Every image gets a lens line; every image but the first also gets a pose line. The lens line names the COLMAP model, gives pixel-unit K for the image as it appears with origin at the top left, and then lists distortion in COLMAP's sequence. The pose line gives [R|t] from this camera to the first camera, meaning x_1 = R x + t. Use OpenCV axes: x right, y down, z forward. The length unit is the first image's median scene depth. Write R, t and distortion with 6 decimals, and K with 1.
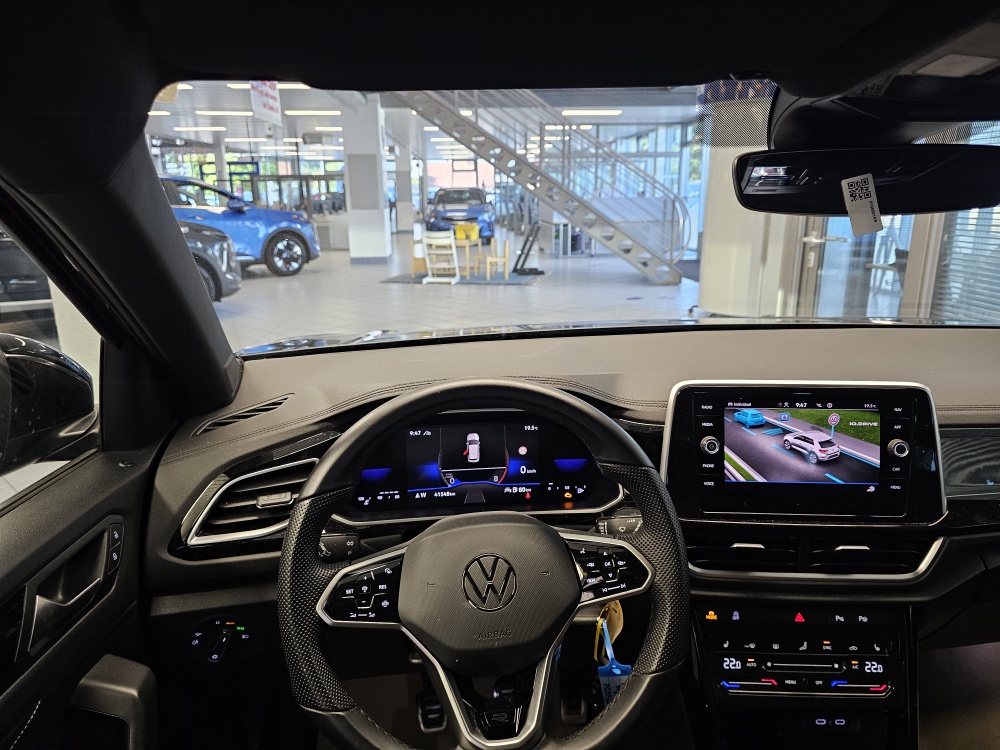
lens RADIAL K [[675.5, 0, 502.4], [0, 675.5, 373.7], [0, 0, 1]] dist [0.059931, -0.076381]
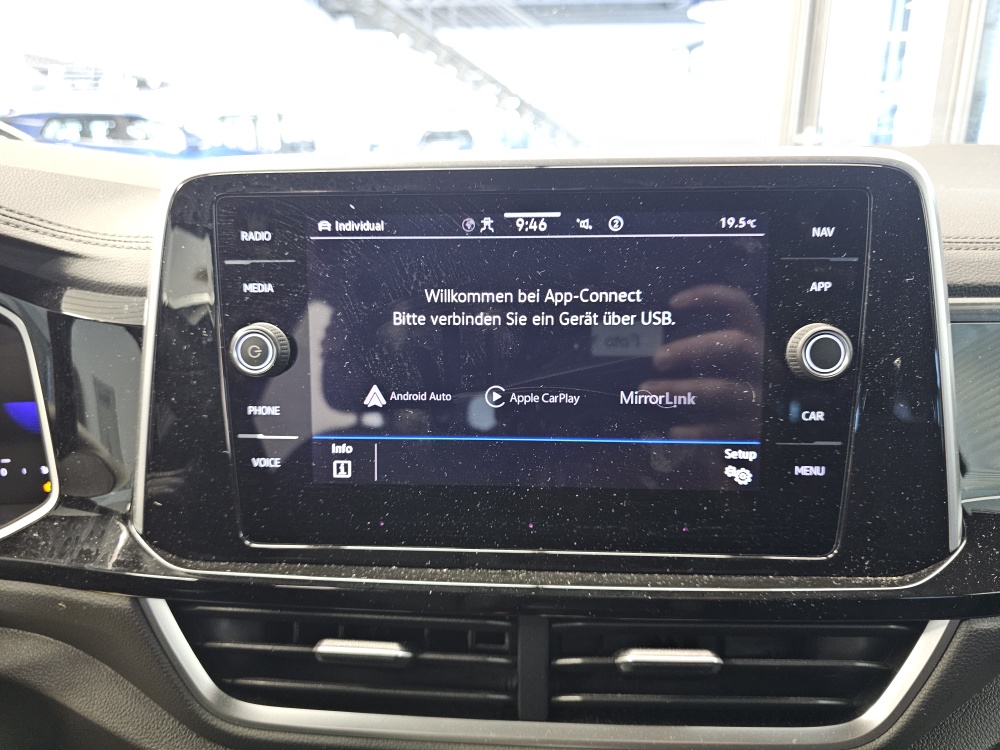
lens RADIAL K [[696.9, 0, 495.7], [0, 696.9, 378.8], [0, 0, 1]] dist [-0.000789, -0.025021]
pose [[0.999773, -0.007821, -0.019836, 0.426450], [0.009223, 0.997388, 0.071638, 0.095927], [0.019224, -0.071804, 0.997233, 0.658593]]
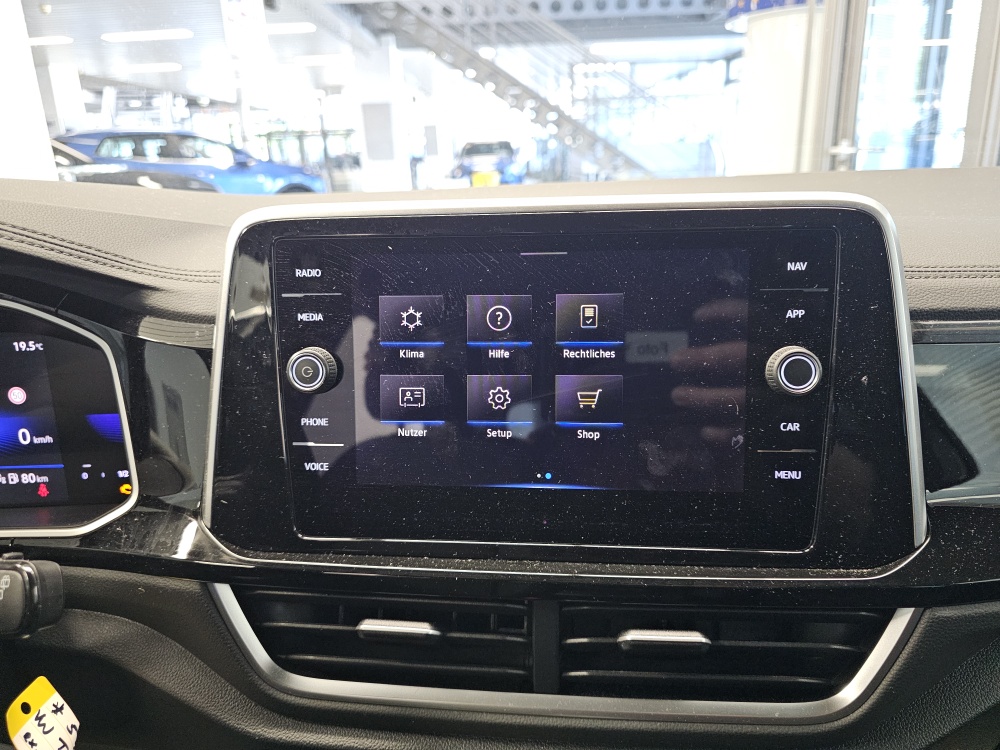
lens RADIAL K [[689.9, 0, 510.2], [0, 689.9, 377.0], [0, 0, 1]] dist [0.015190, -0.040810]
pose [[0.998315, -0.010566, -0.057058, 0.440533], [0.013749, 0.998353, 0.055690, 0.088673], [0.056375, -0.056381, 0.996816, 0.609453]]
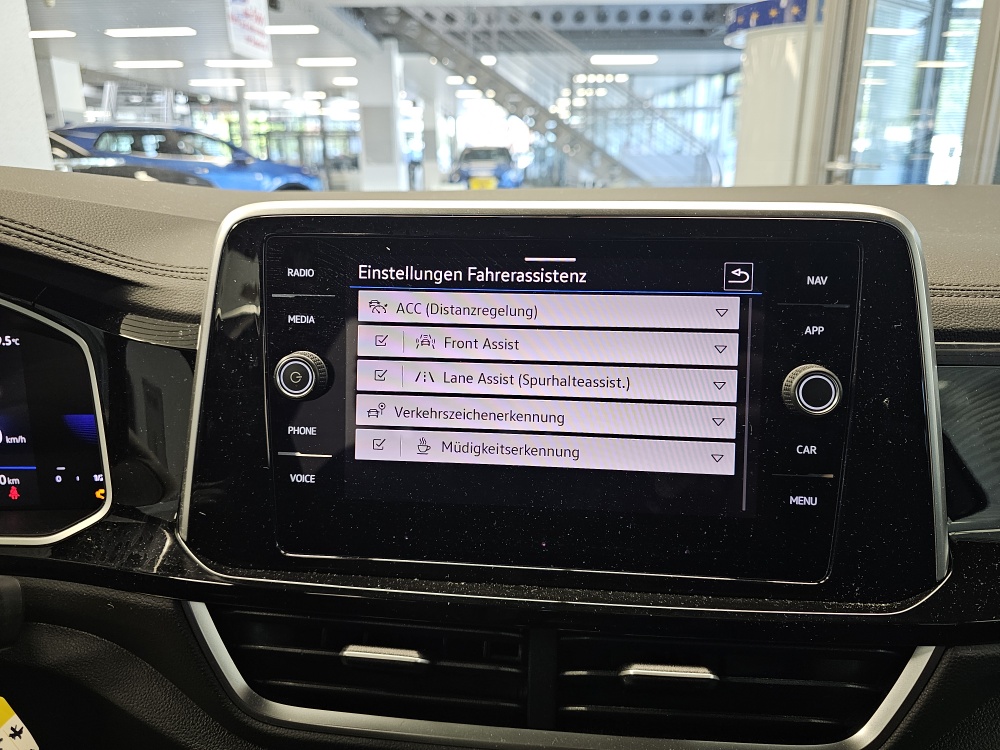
lens RADIAL K [[690.4, 0, 510.6], [0, 690.4, 365.3], [0, 0, 1]] dist [0.008990, -0.031714]
pose [[0.998854, 0.015209, -0.045376, 0.434275], [-0.013788, 0.999410, 0.031456, 0.086320], [0.045828, -0.030795, 0.998475, 0.631107]]
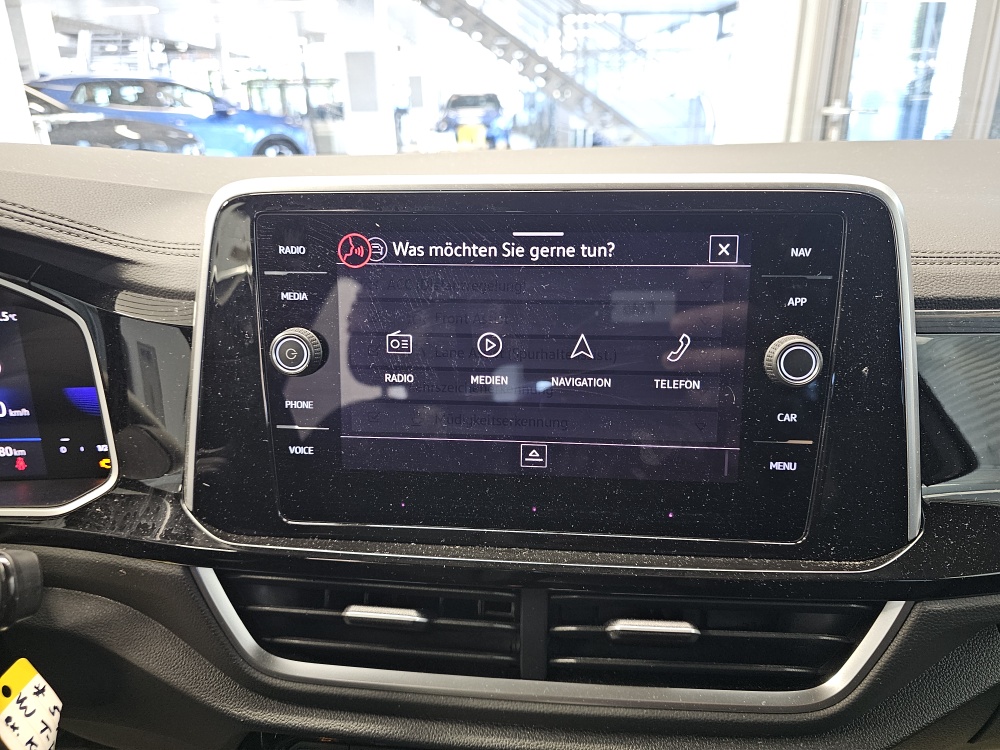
lens RADIAL K [[689.8, 0, 501.9], [0, 689.8, 374.6], [0, 0, 1]] dist [0.014342, -0.037213]
pose [[0.998956, 0.005213, -0.045380, 0.435786], [-0.000042, 0.993572, 0.113199, 0.074528], [0.045679, -0.113079, 0.992535, 0.622042]]
